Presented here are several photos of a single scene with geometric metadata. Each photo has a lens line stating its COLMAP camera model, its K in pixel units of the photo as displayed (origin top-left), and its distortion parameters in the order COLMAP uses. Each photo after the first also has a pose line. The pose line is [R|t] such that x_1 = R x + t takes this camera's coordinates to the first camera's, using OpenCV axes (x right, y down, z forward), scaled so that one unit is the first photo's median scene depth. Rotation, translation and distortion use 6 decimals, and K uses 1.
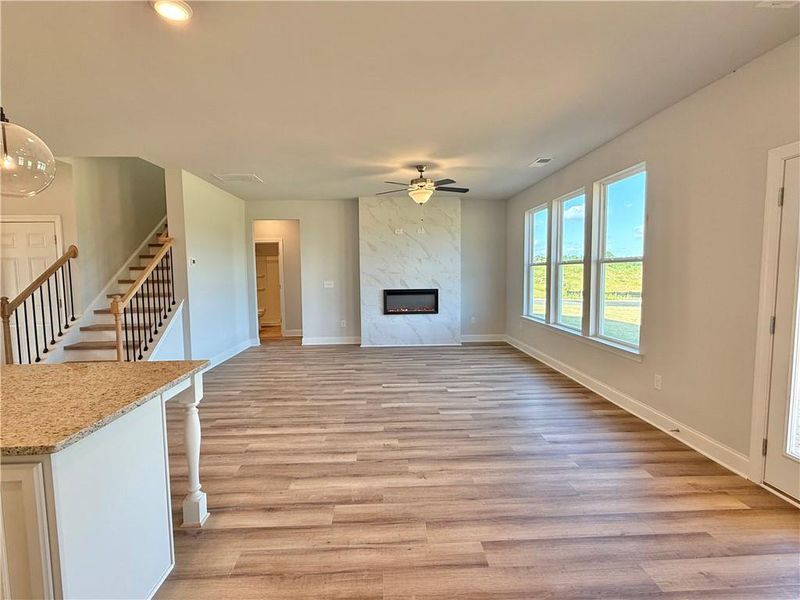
lens RADIAL K [[390.2, 0, 396.4], [0, 390.2, 301.1], [0, 0, 1]] dist [-0.001211, 0.000321]
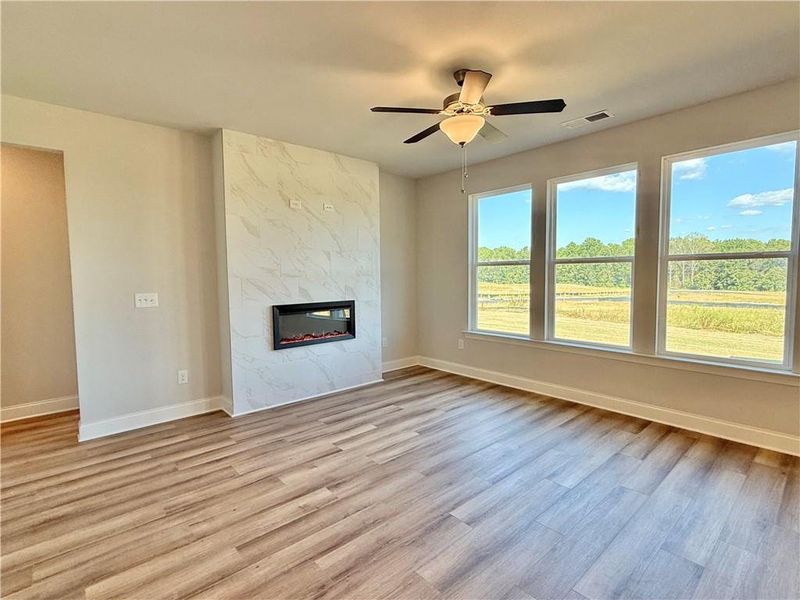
lens RADIAL K [[390.2, 0, 403.9], [0, 390.2, 300.2], [0, 0, 1]] dist [-0.001211, 0.000321]
pose [[0.776737, -0.037980, 0.628679, -0.238518], [0.048419, 0.998827, 0.000519, -0.028013], [-0.627962, 0.030037, 0.777664, 0.446914]]
